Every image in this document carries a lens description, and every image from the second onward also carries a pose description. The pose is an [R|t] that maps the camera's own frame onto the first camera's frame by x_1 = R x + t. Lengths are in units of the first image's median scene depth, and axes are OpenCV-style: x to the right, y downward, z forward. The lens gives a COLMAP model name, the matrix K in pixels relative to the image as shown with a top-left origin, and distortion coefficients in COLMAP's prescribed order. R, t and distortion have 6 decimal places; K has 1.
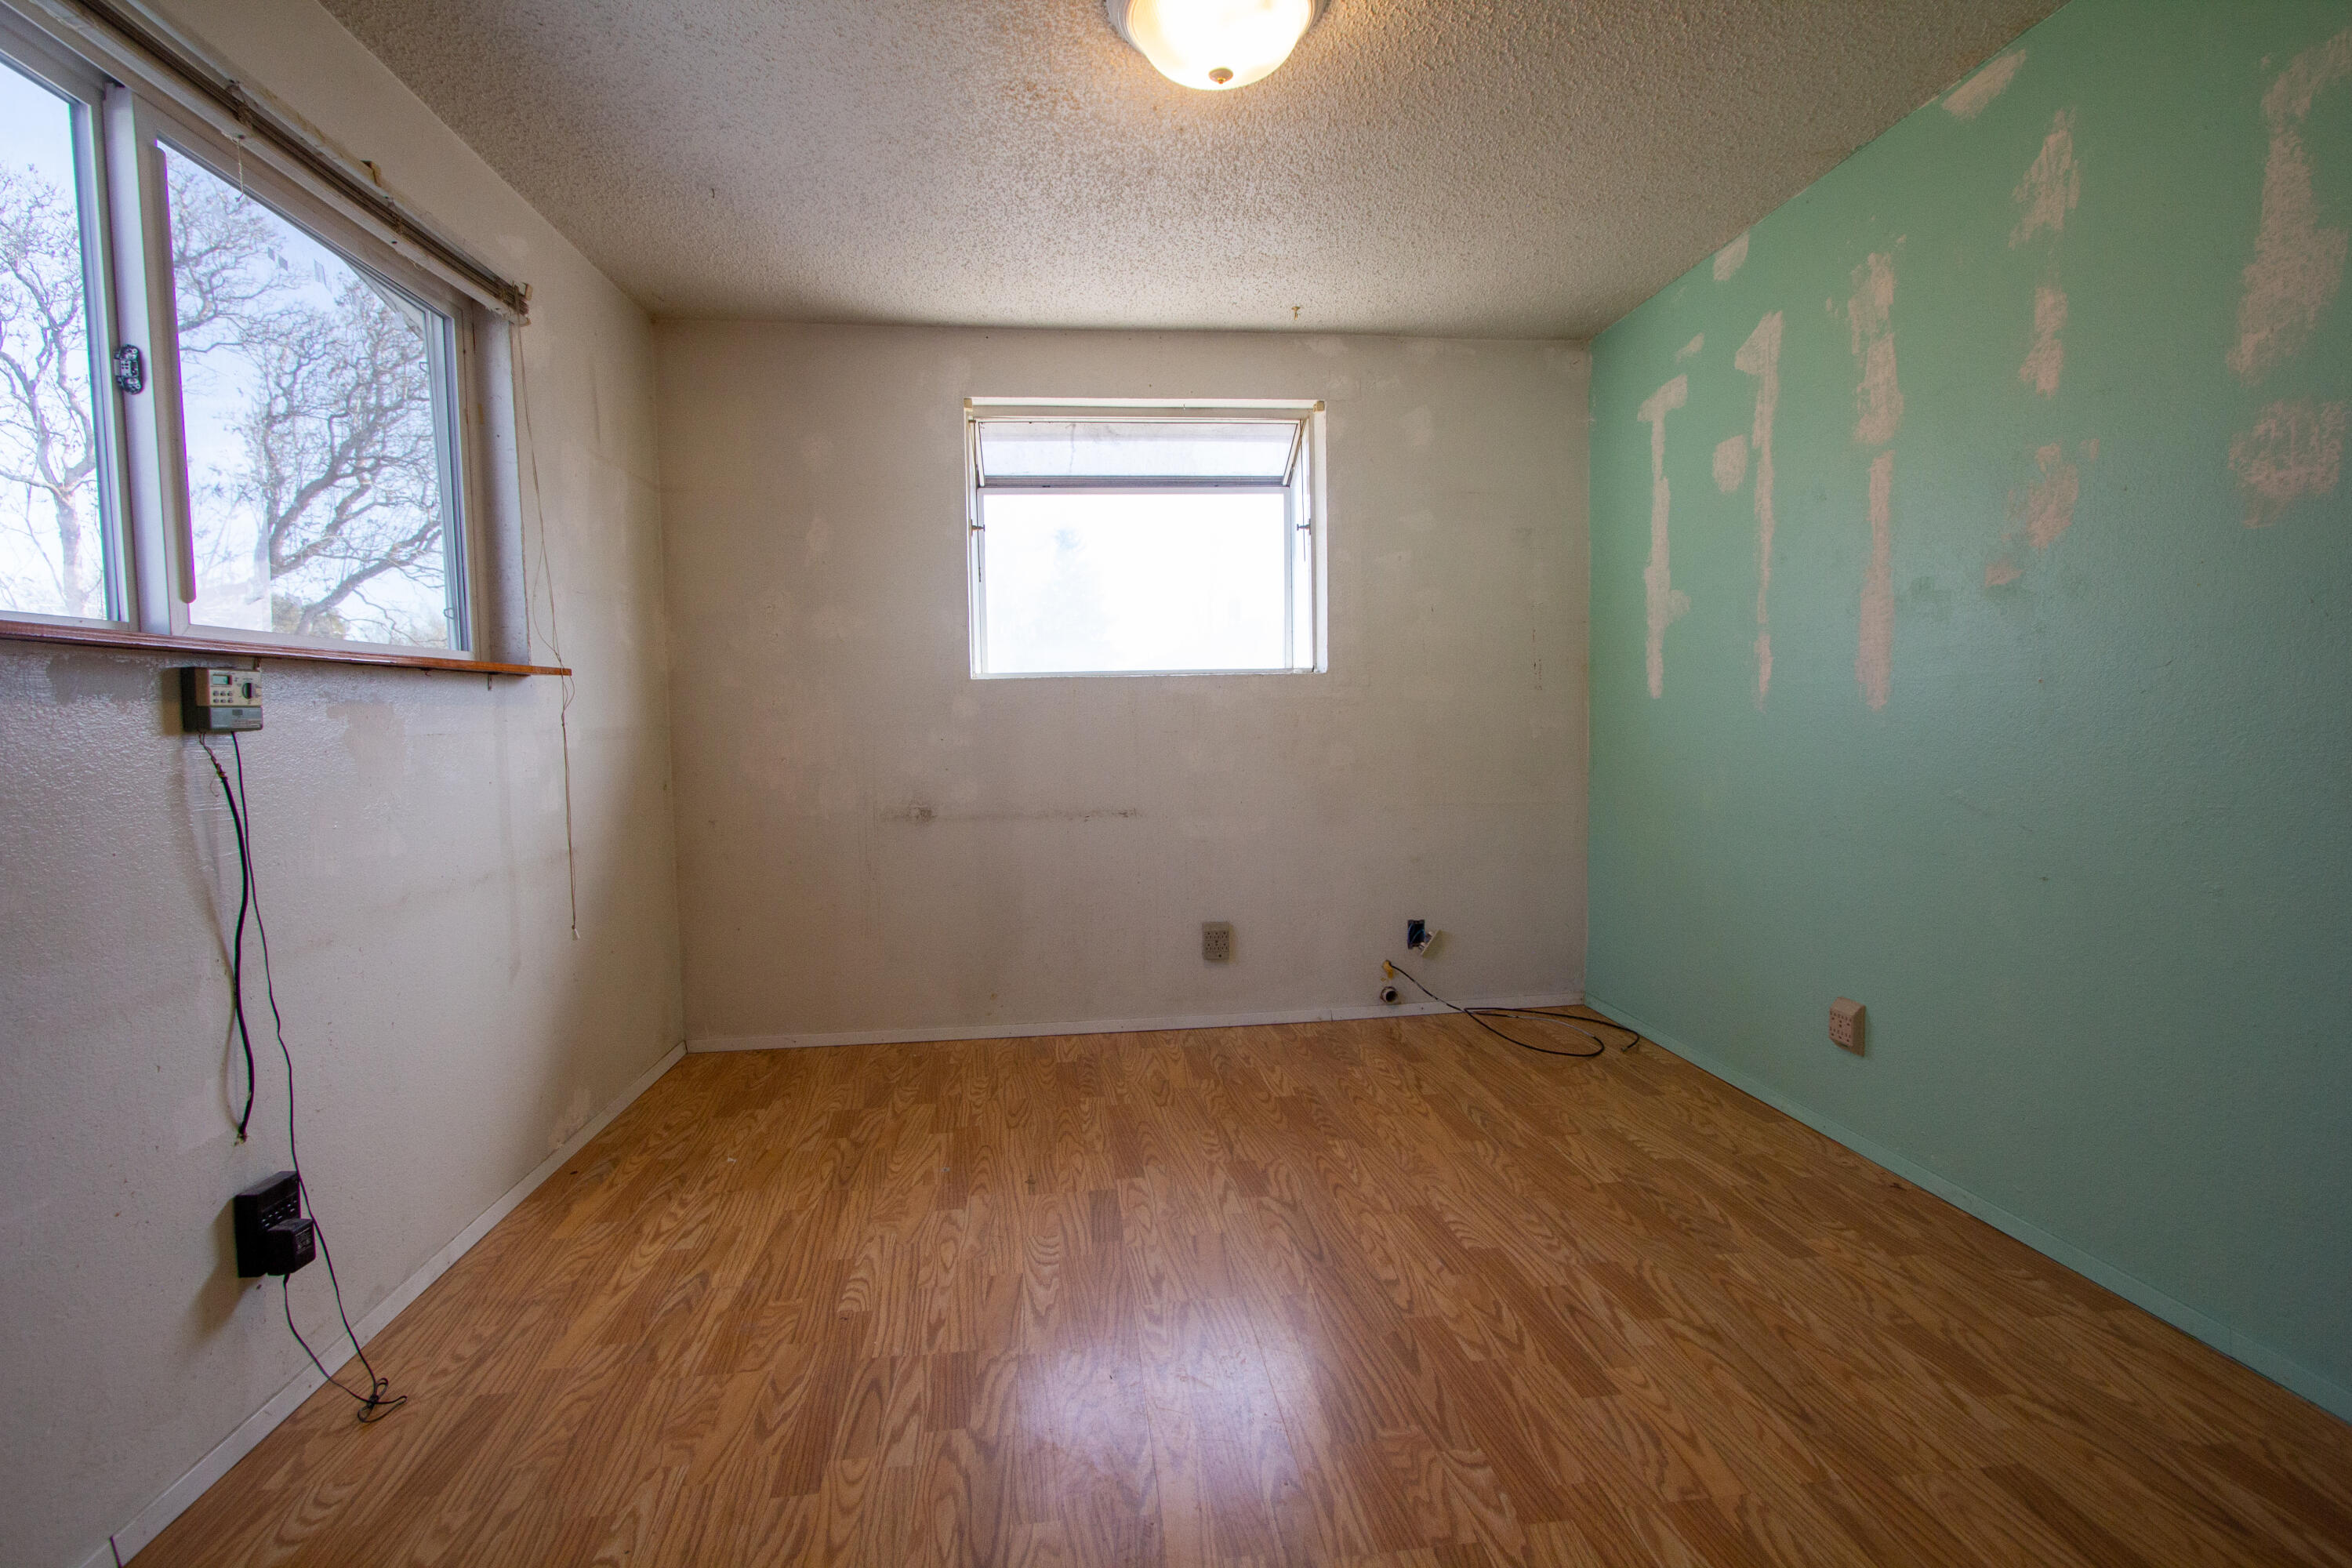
lens RADIAL K [[1075.7, 0, 1175.5], [0, 1075.7, 772.7], [0, 0, 1]] dist [-0.018208, 0.003484]
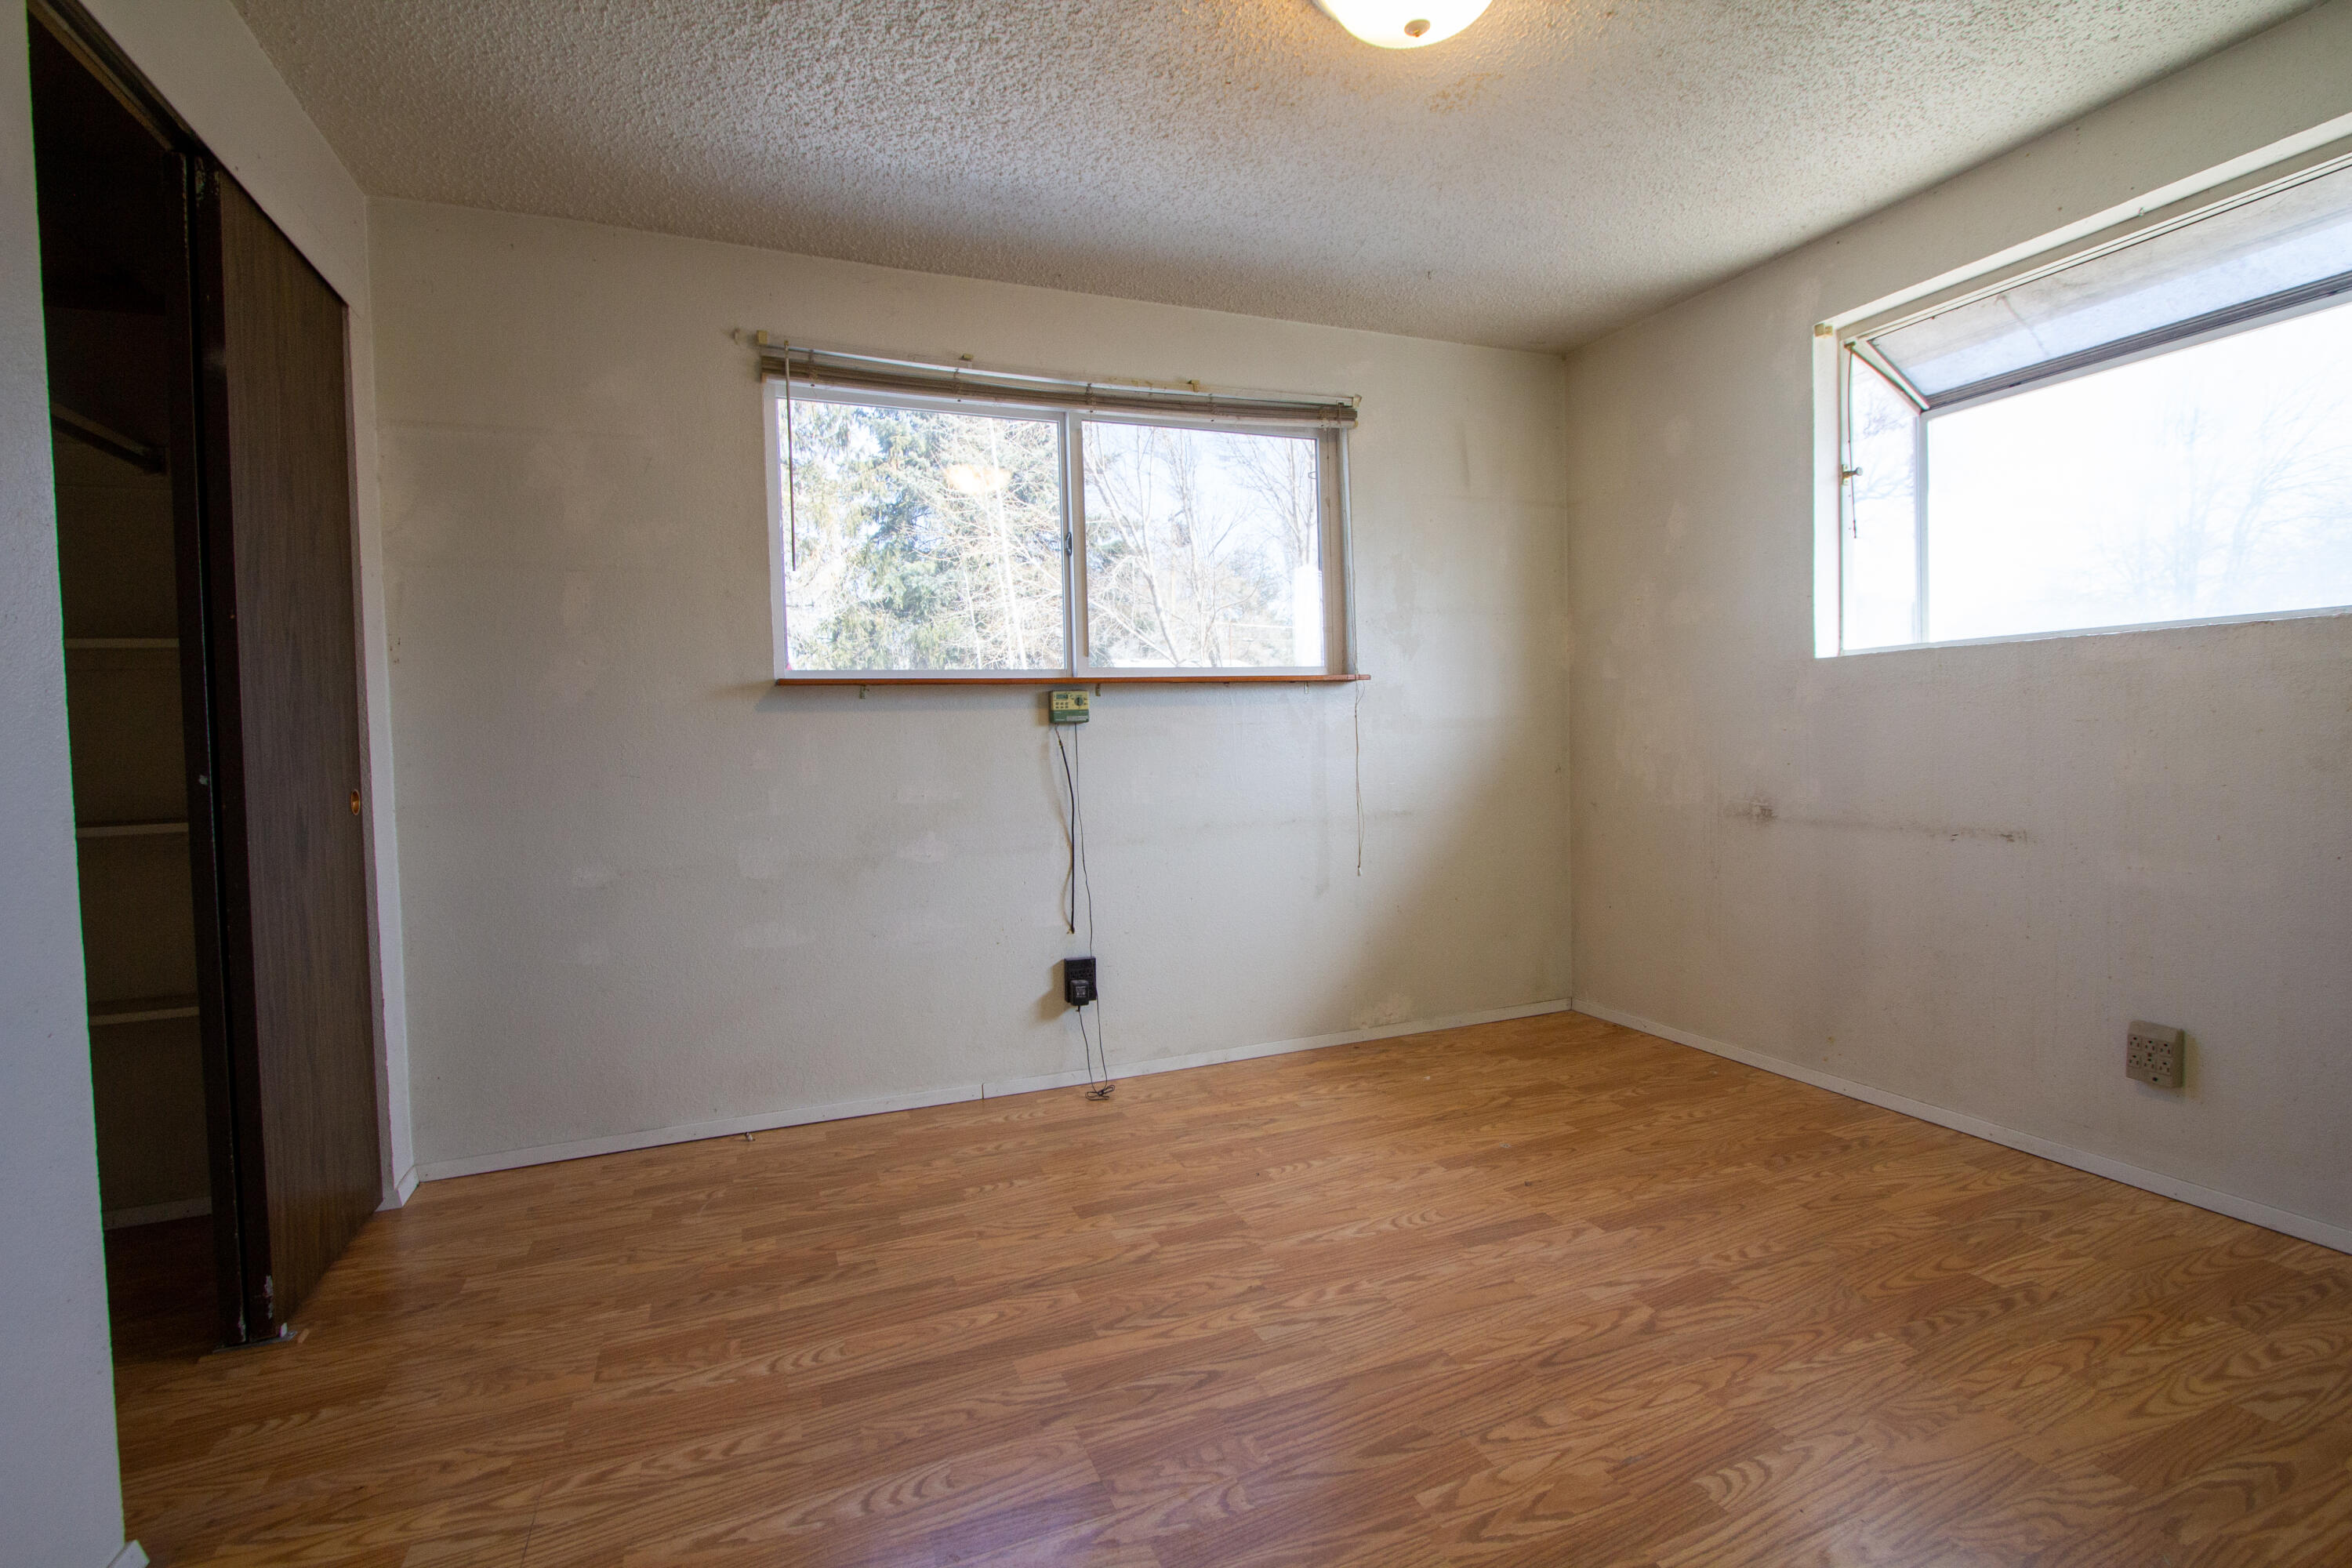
lens RADIAL K [[1075.7, 0, 1175.5], [0, 1075.7, 772.7], [0, 0, 1]] dist [-0.018208, 0.003484]
pose [[0.272193, 0.045604, -0.961161, 0.657844], [-0.032023, 0.998752, 0.038319, -0.017904], [0.961710, 0.020349, 0.273314, 0.394260]]
